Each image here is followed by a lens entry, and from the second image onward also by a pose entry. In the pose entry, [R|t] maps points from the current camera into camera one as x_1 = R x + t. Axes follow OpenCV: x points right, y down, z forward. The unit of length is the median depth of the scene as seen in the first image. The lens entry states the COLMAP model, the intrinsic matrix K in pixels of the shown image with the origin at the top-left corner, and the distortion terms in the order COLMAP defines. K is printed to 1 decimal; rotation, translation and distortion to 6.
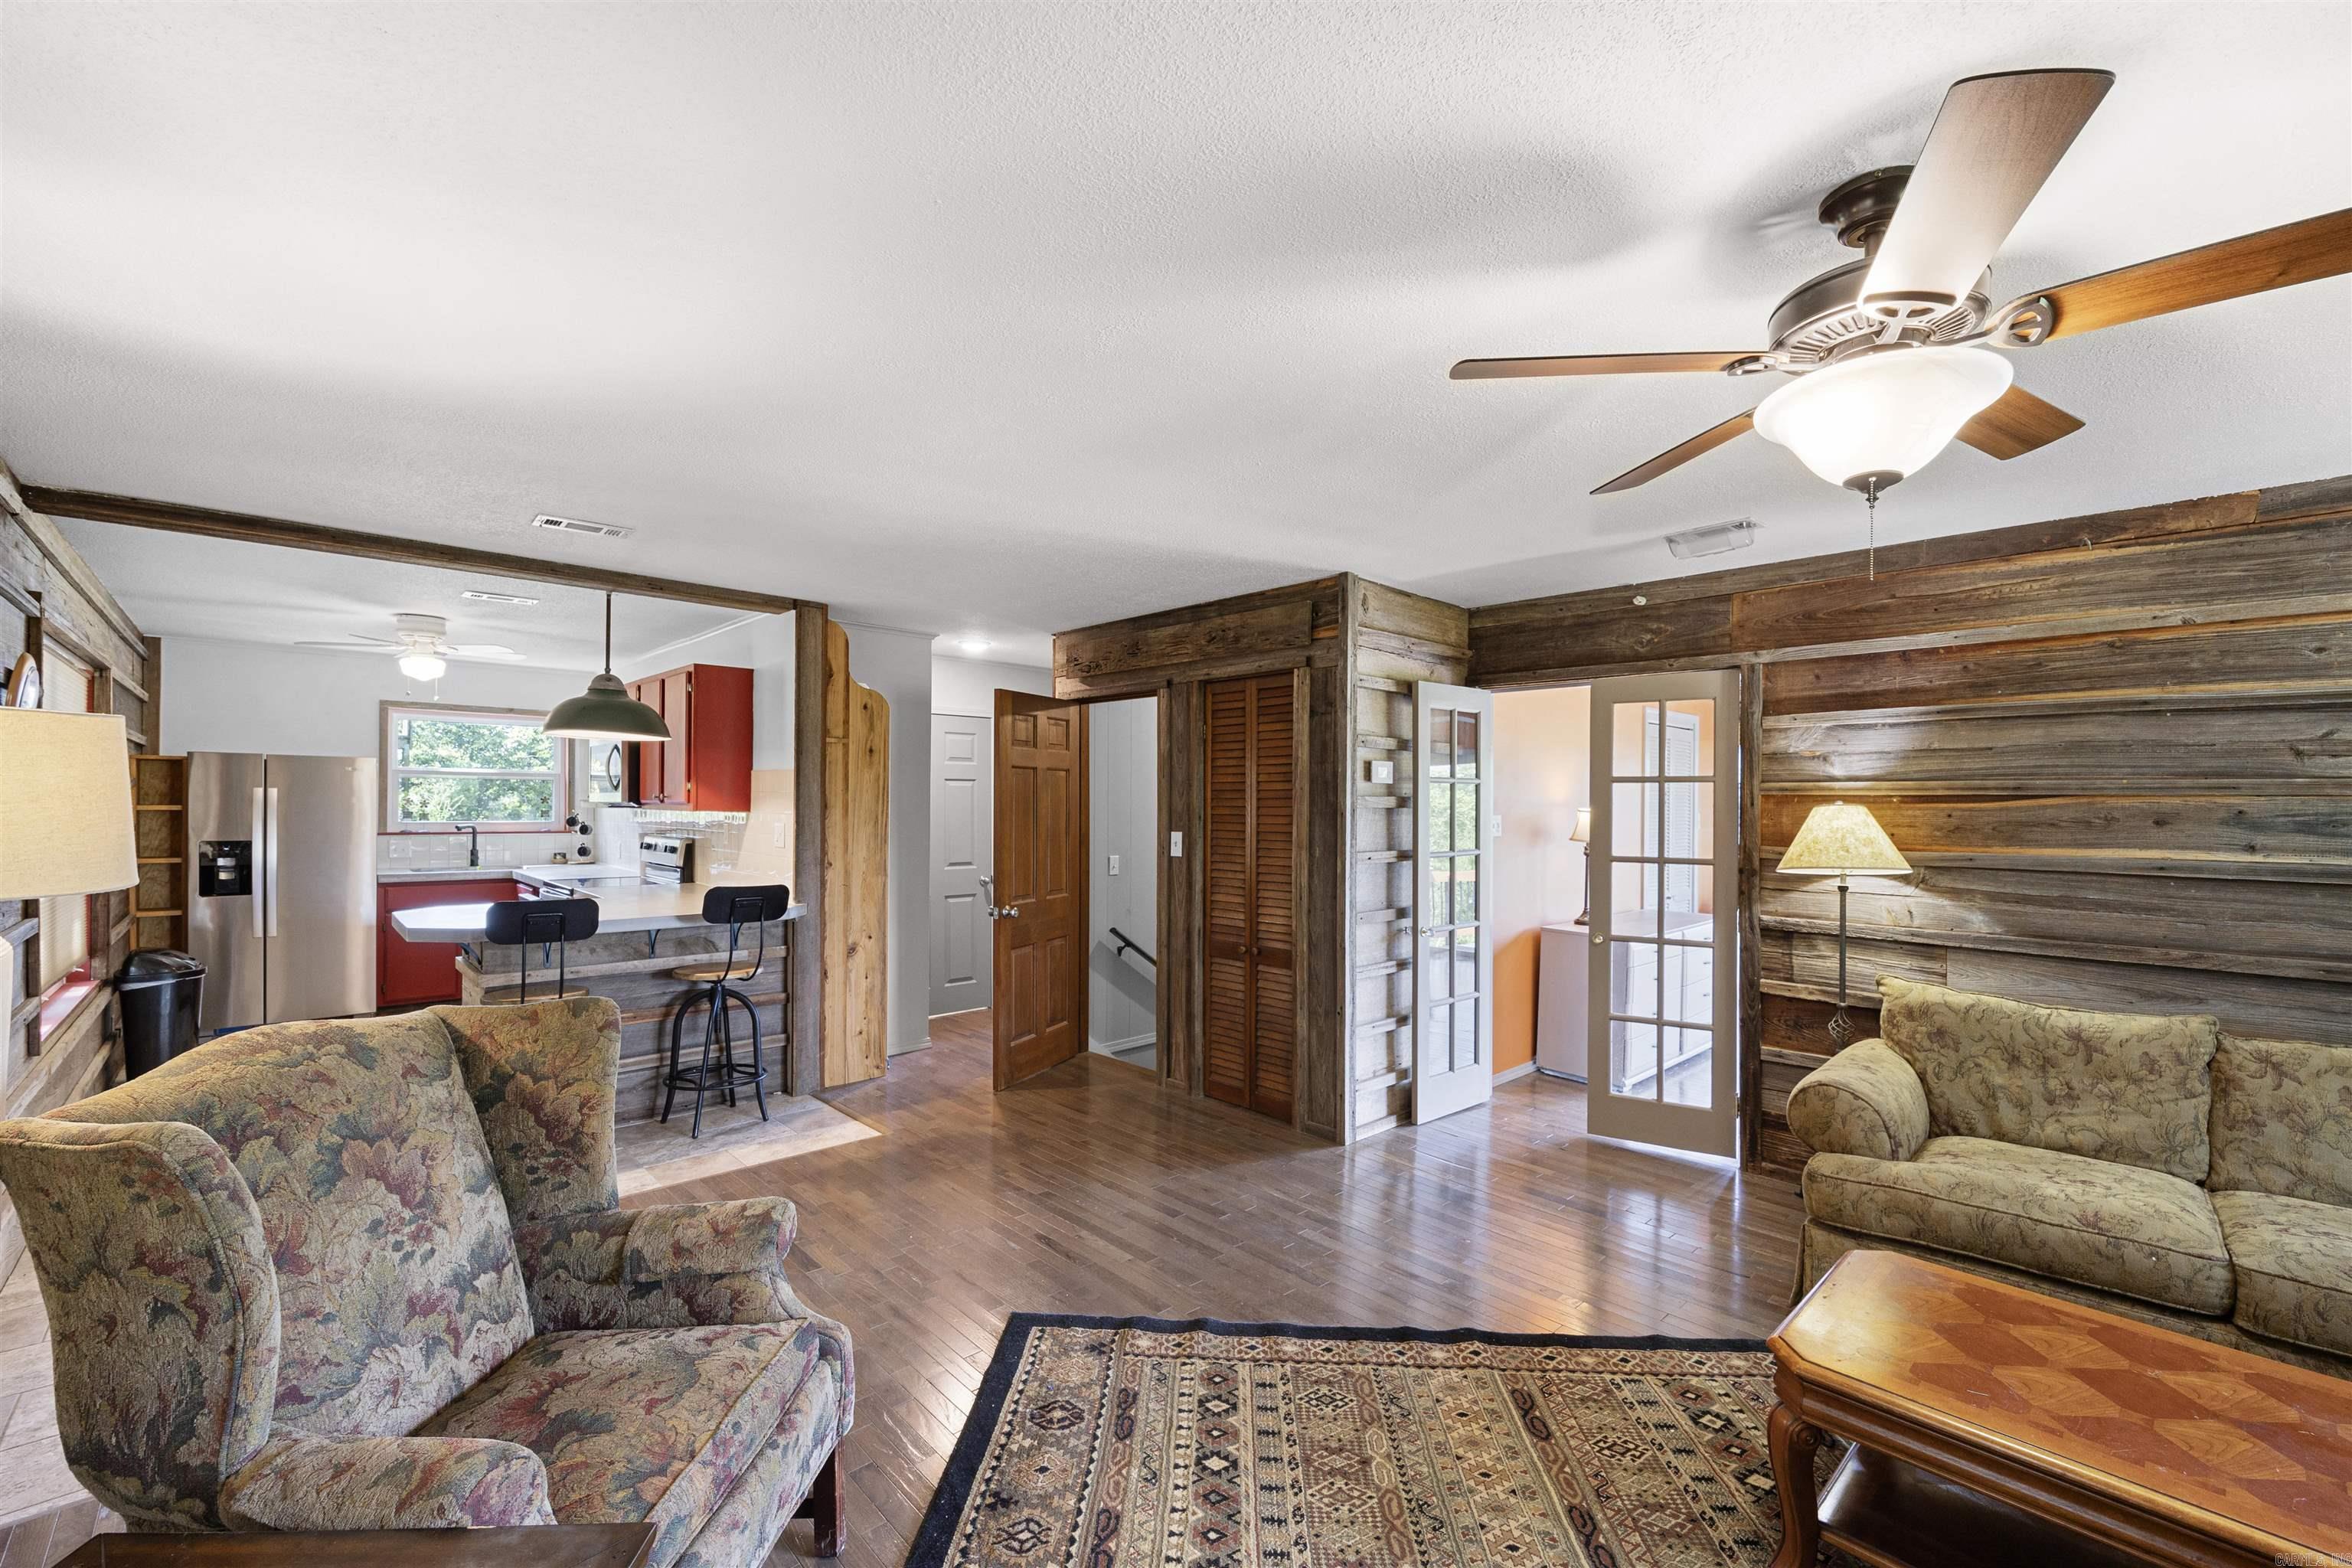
lens RADIAL K [[951.5, 0, 1192.2], [0, 951.5, 812.7], [0, 0, 1]] dist [-0.004253, 0.000421]
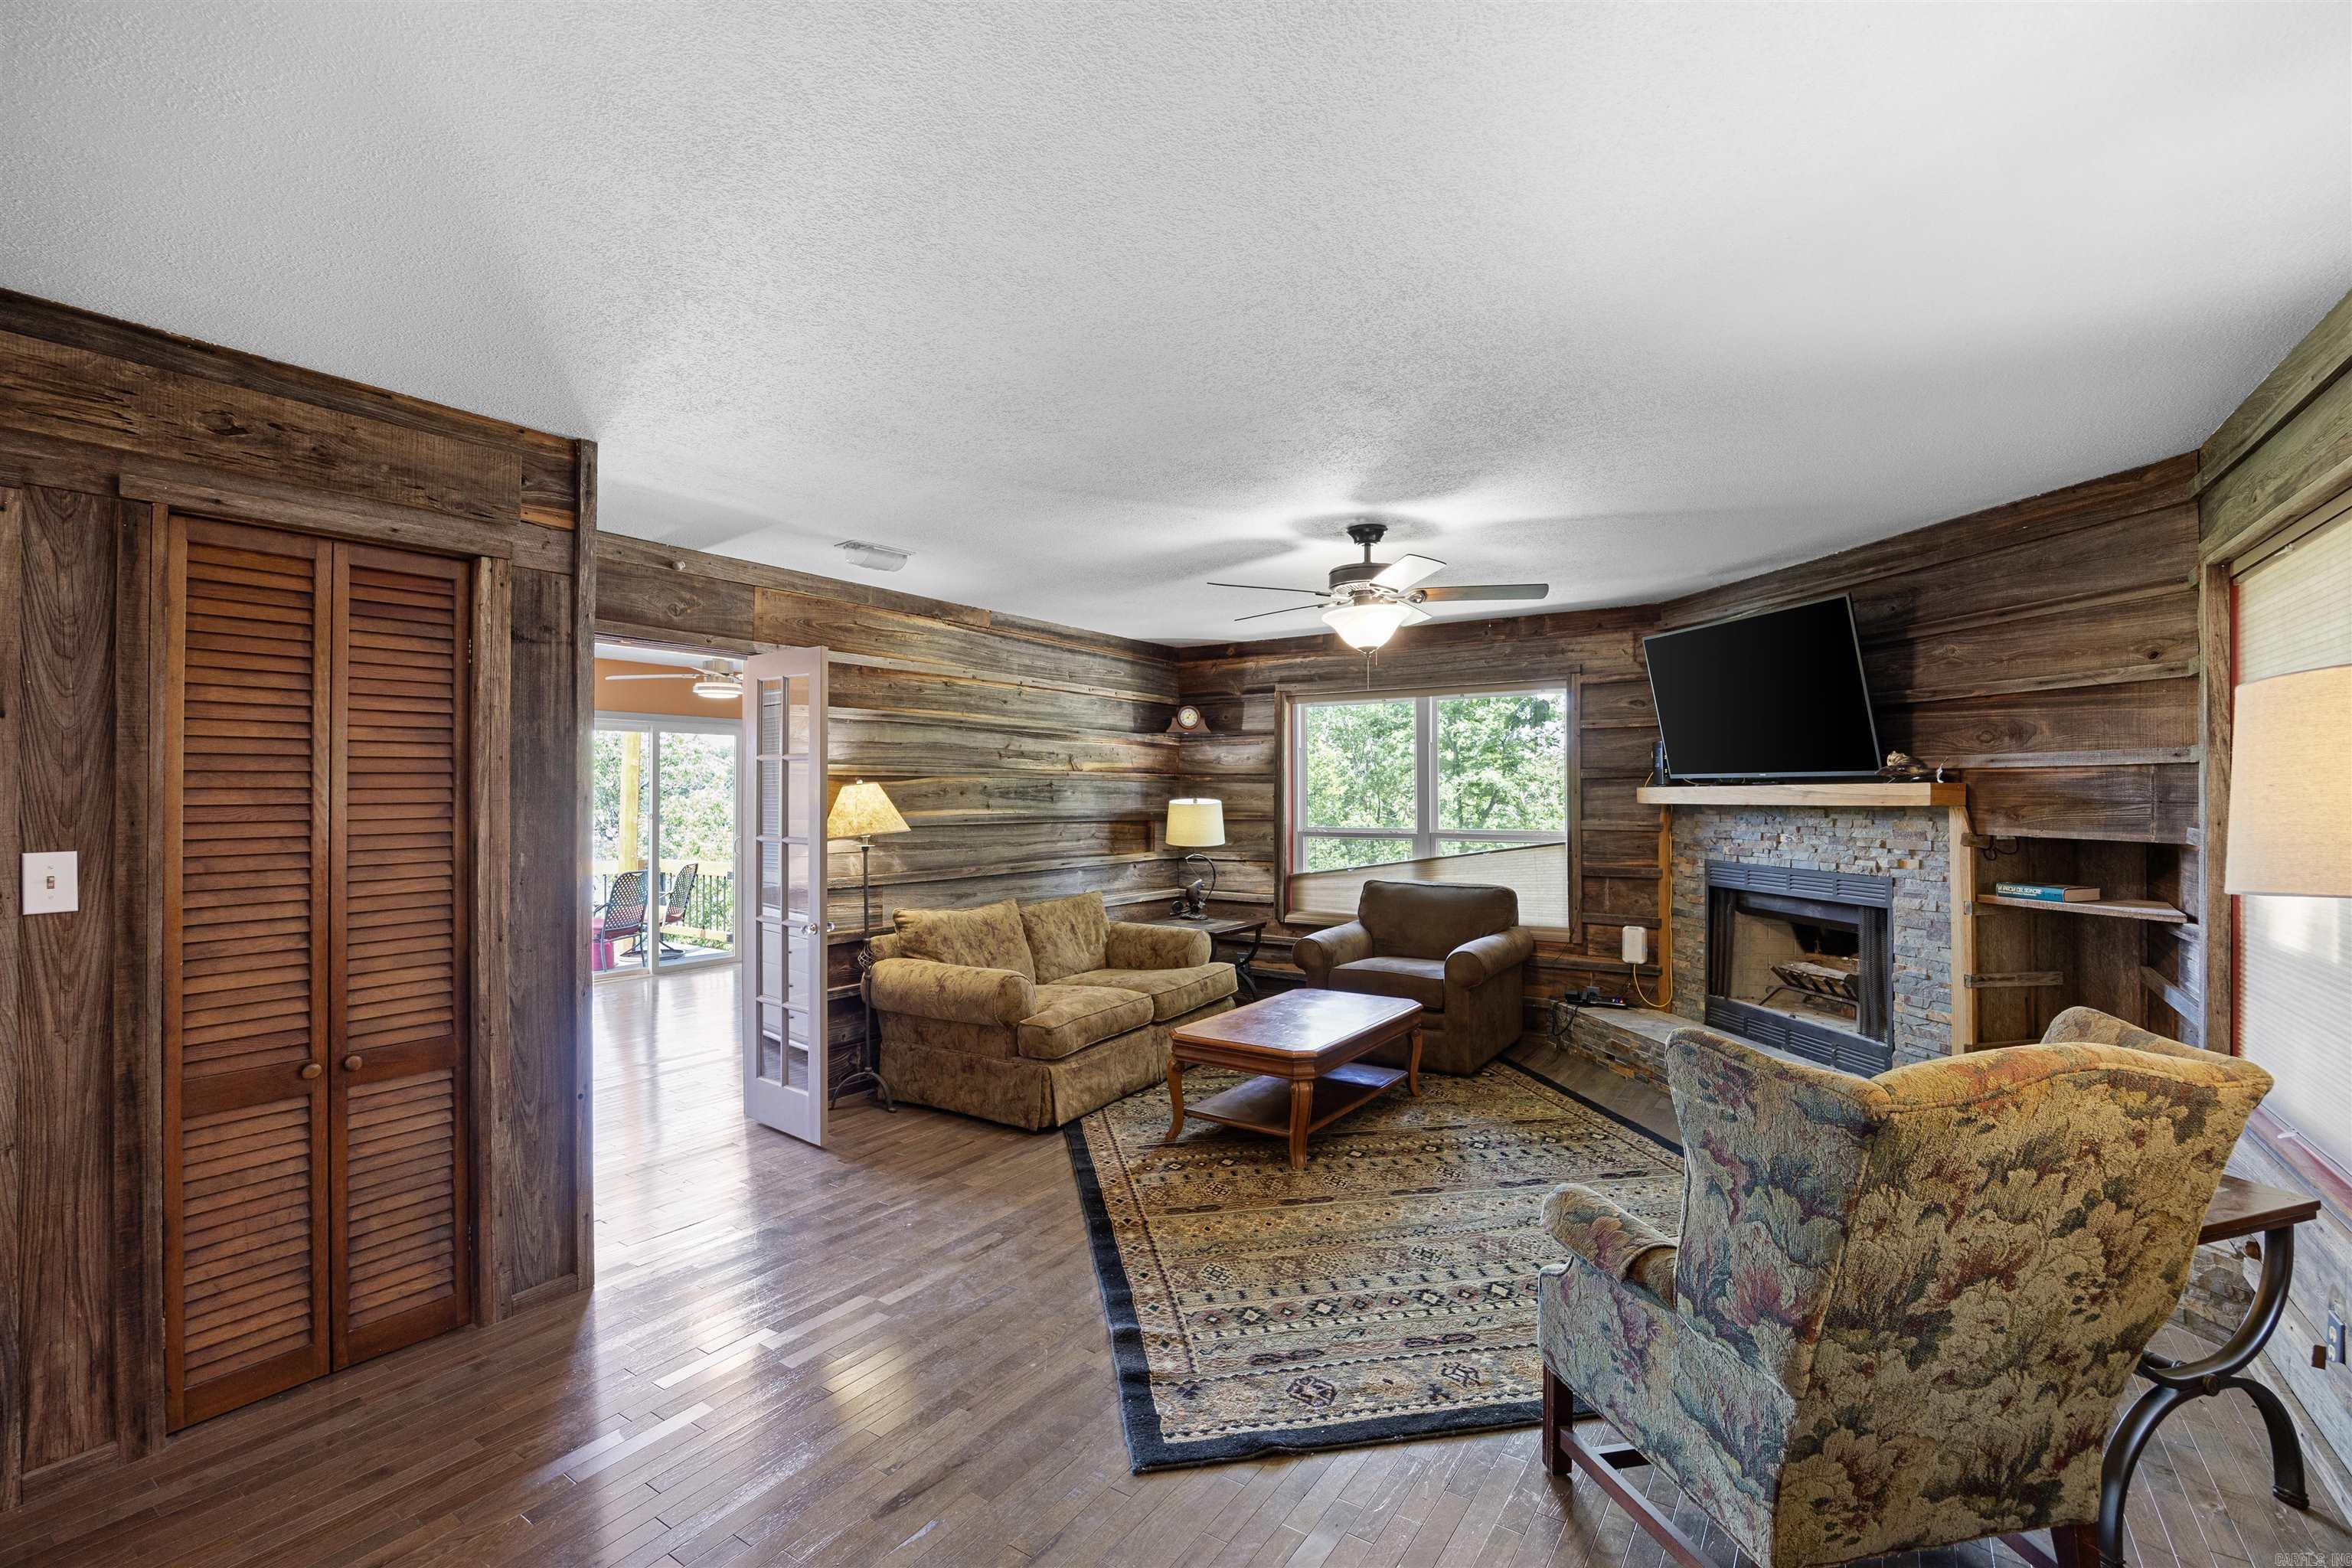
lens RADIAL K [[1052.7, 0, 1171.4], [0, 1052.7, 786.9], [0, 0, 1]] dist [-0.020250, 0.001617]
pose [[-0.206704, -0.006658, 0.978381, -0.797180], [0.006606, 0.999945, 0.008200, -0.012083], [-0.978381, 0.008158, -0.206649, 0.914799]]
